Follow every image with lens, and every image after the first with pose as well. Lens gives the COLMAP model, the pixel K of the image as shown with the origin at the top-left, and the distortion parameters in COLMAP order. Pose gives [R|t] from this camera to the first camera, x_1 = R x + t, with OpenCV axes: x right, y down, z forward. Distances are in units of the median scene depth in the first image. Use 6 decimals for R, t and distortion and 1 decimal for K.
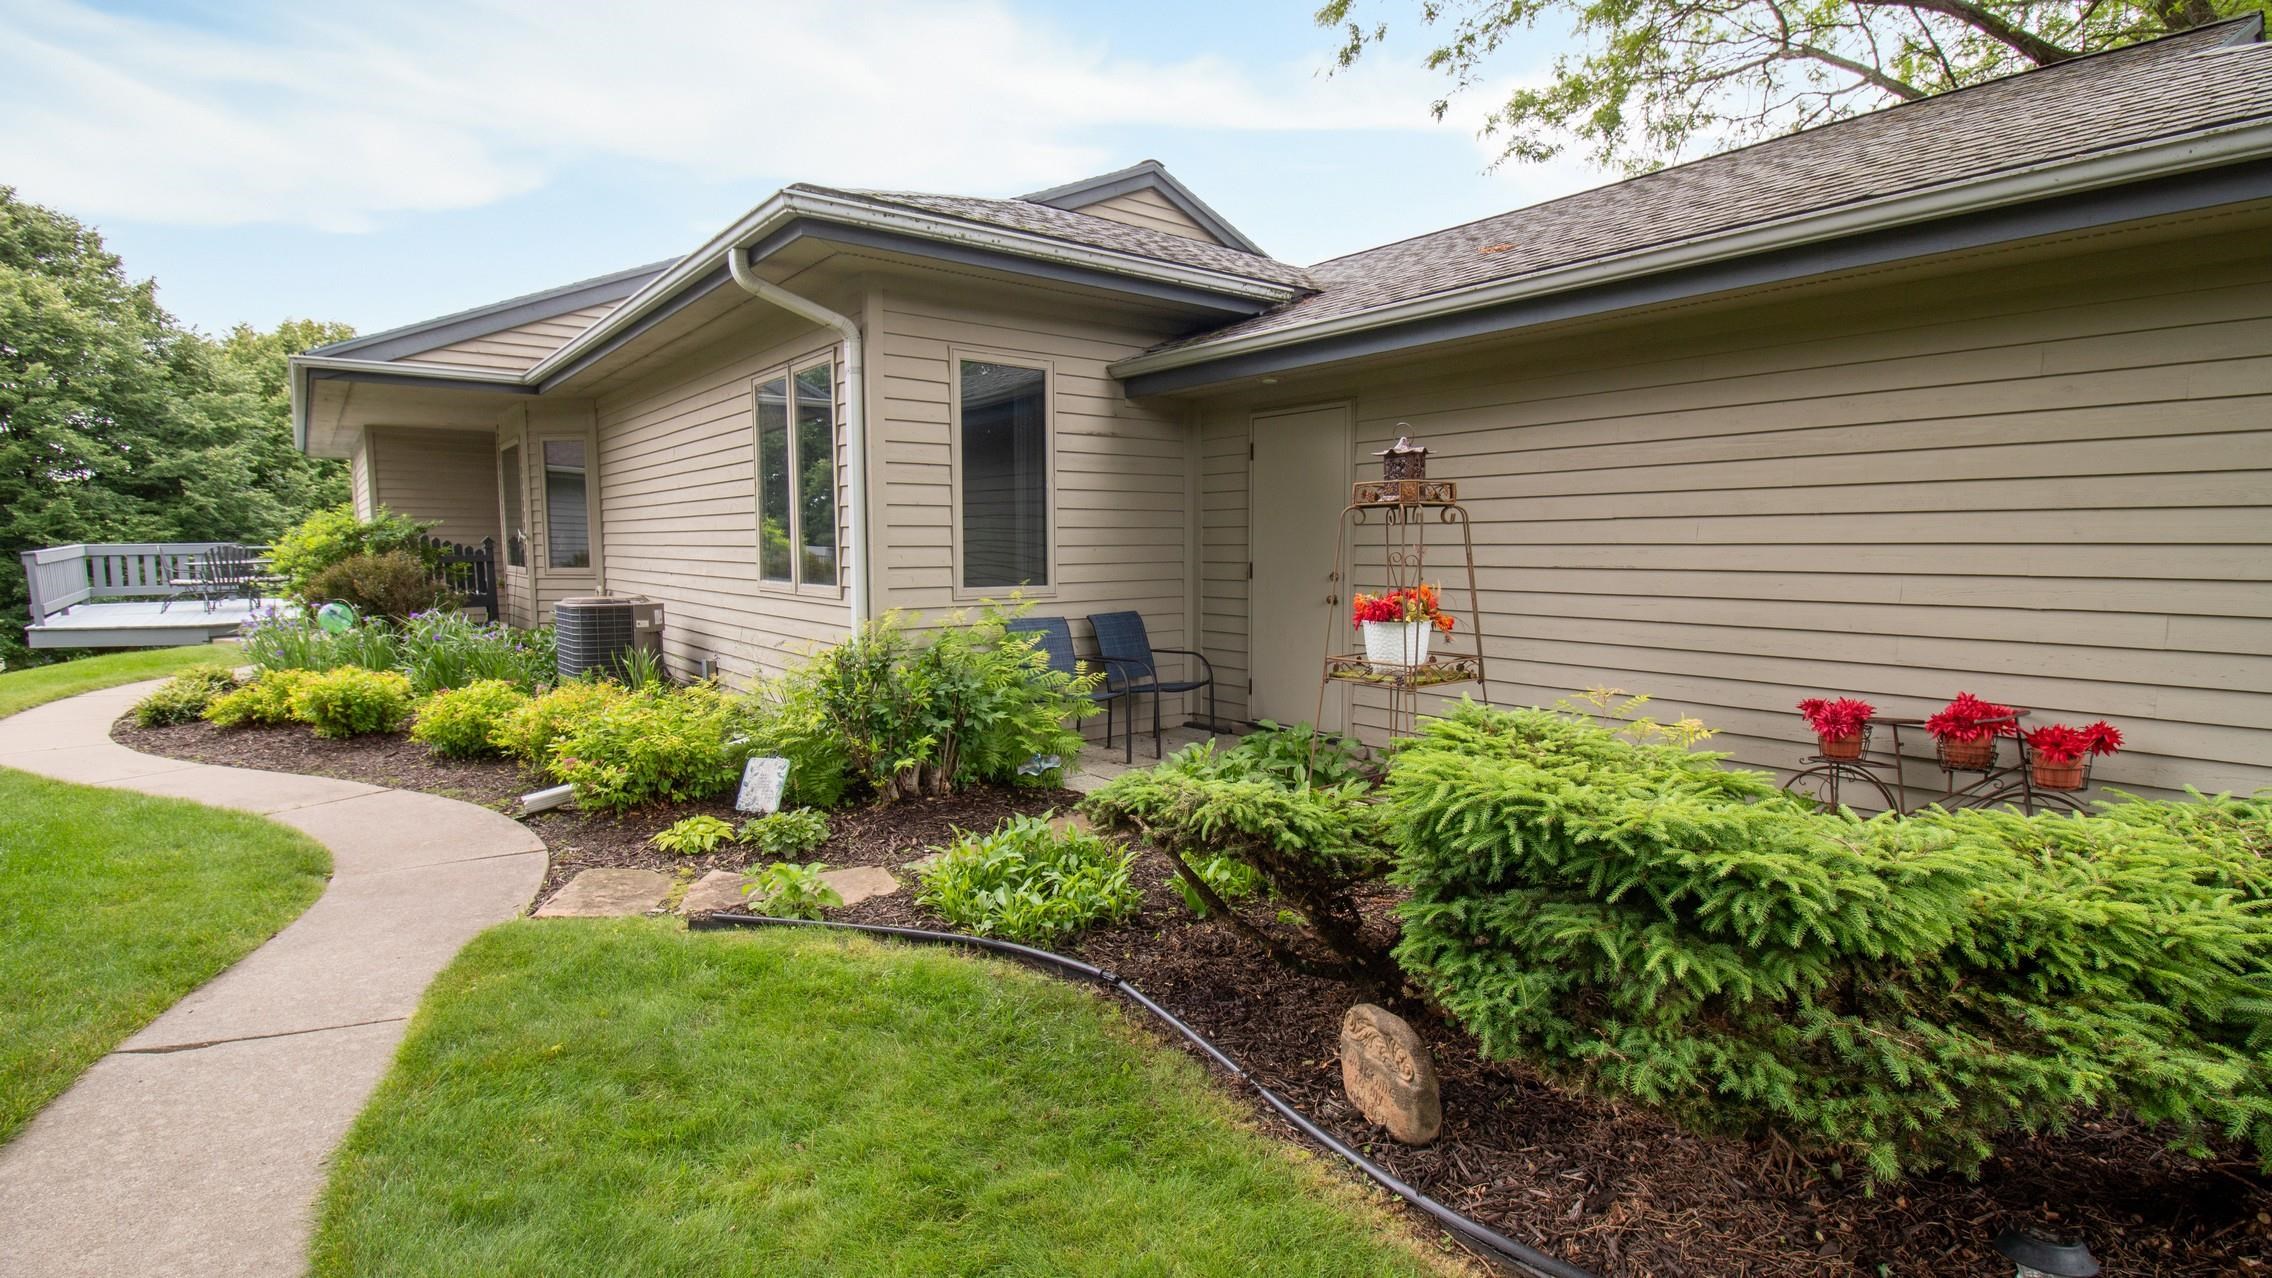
lens RADIAL K [[1079.8, 0, 1133.5], [0, 1079.8, 645.8], [0, 0, 1]] dist [-0.000124, -0.000215]
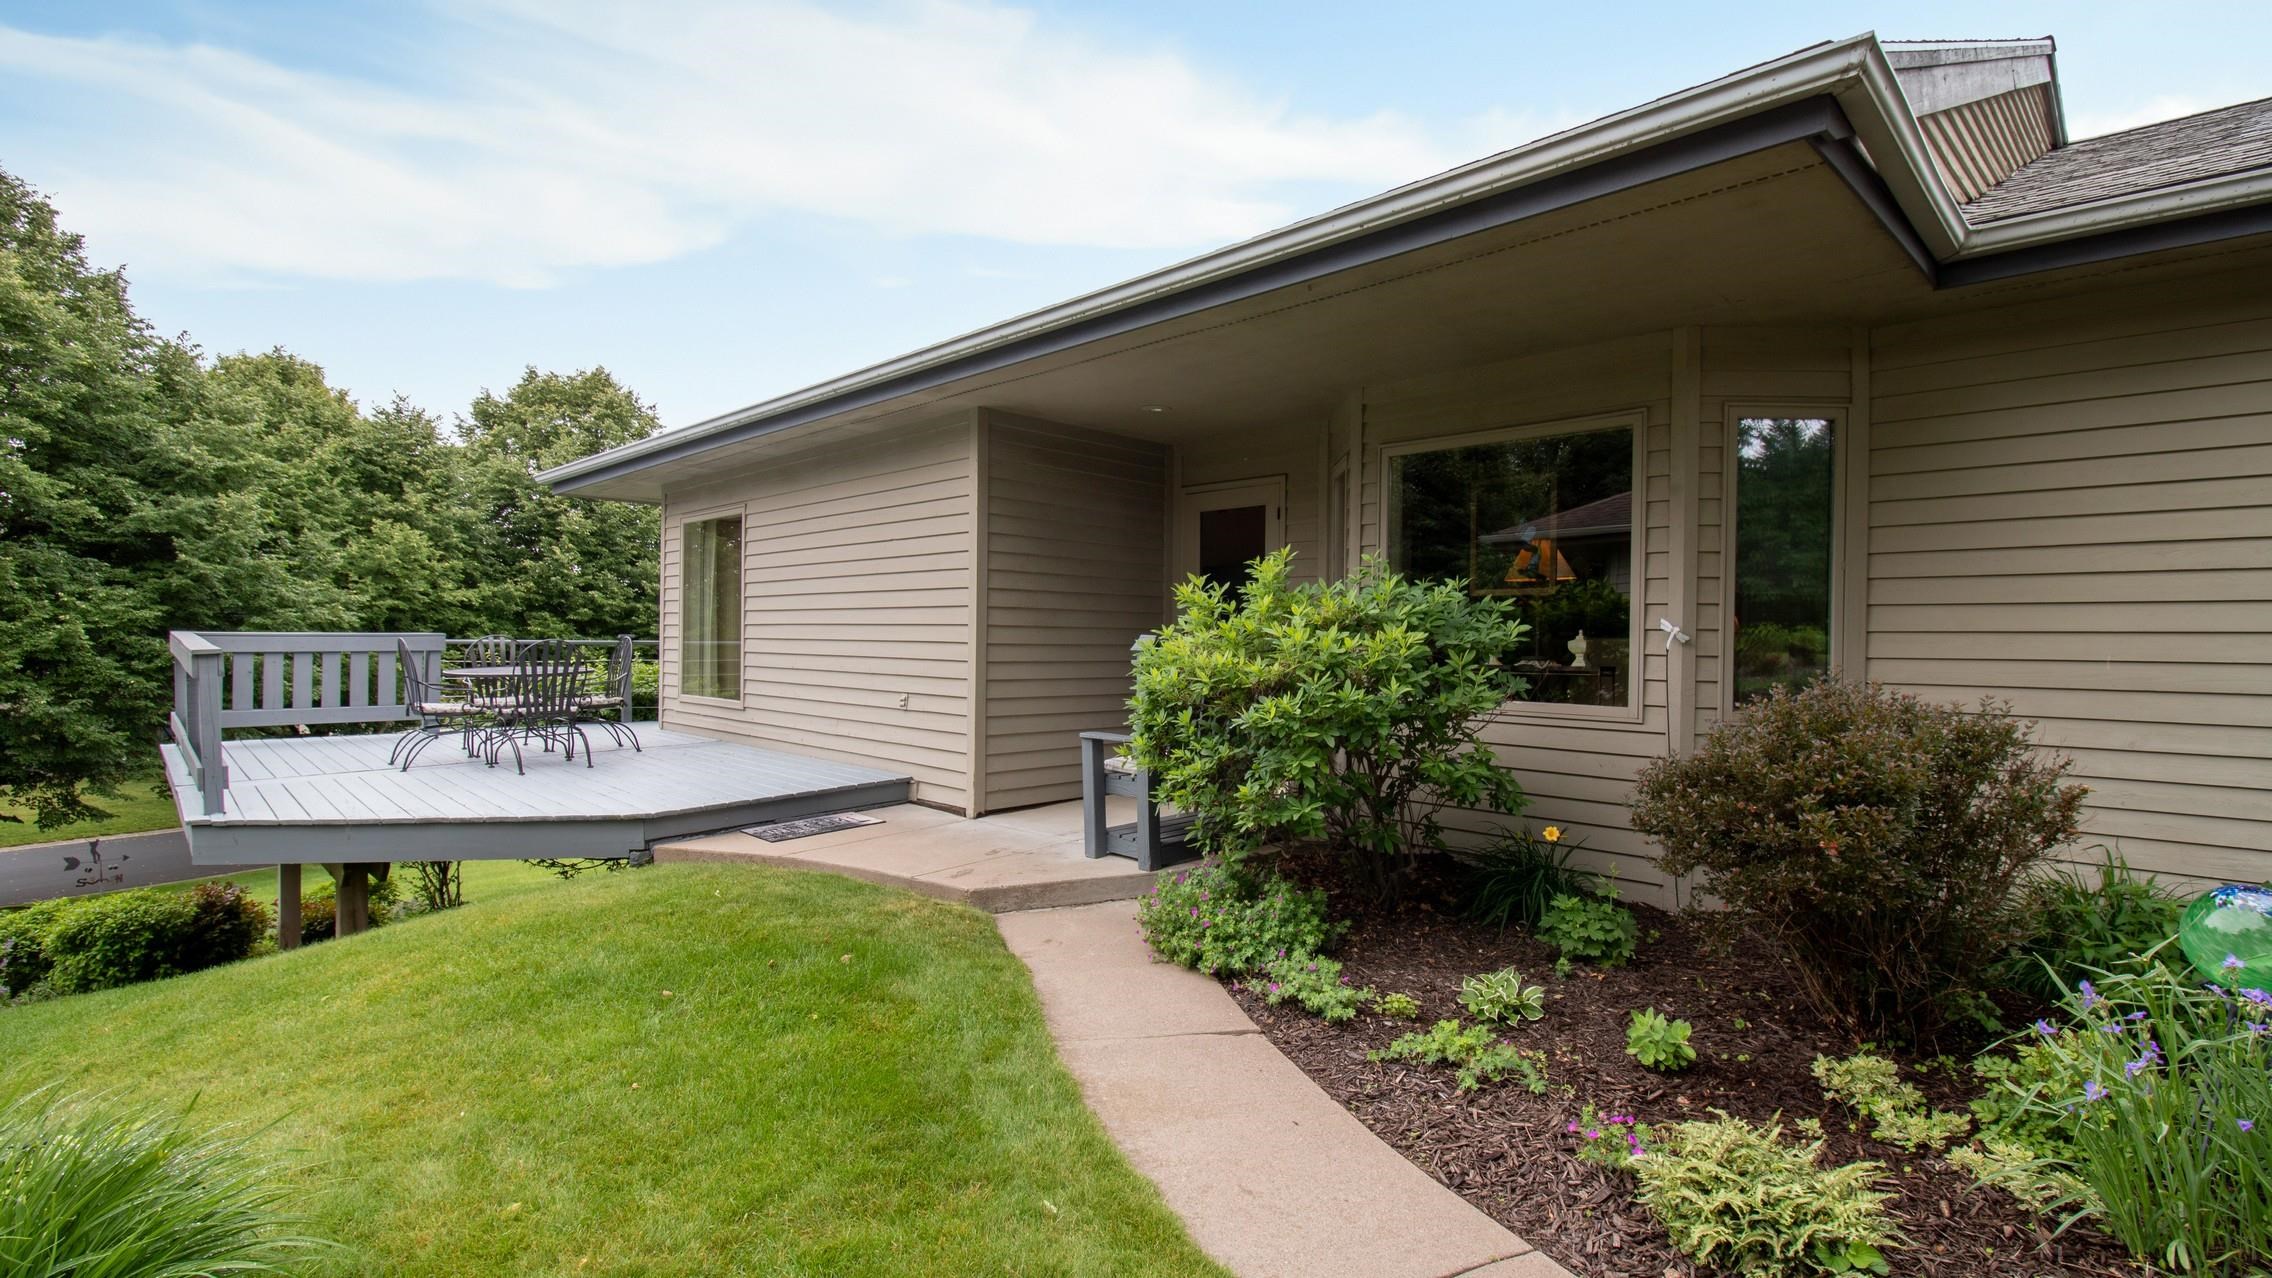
lens RADIAL K [[1079.8, 0, 1142.3], [0, 1079.8, 636.5], [0, 0, 1]] dist [-0.000124, -0.000215]
pose [[0.993447, 0.014581, 0.113360, -0.340072], [-0.003116, 0.994916, -0.100664, -0.022797], [-0.114252, 0.099651, 0.988441, 0.250303]]
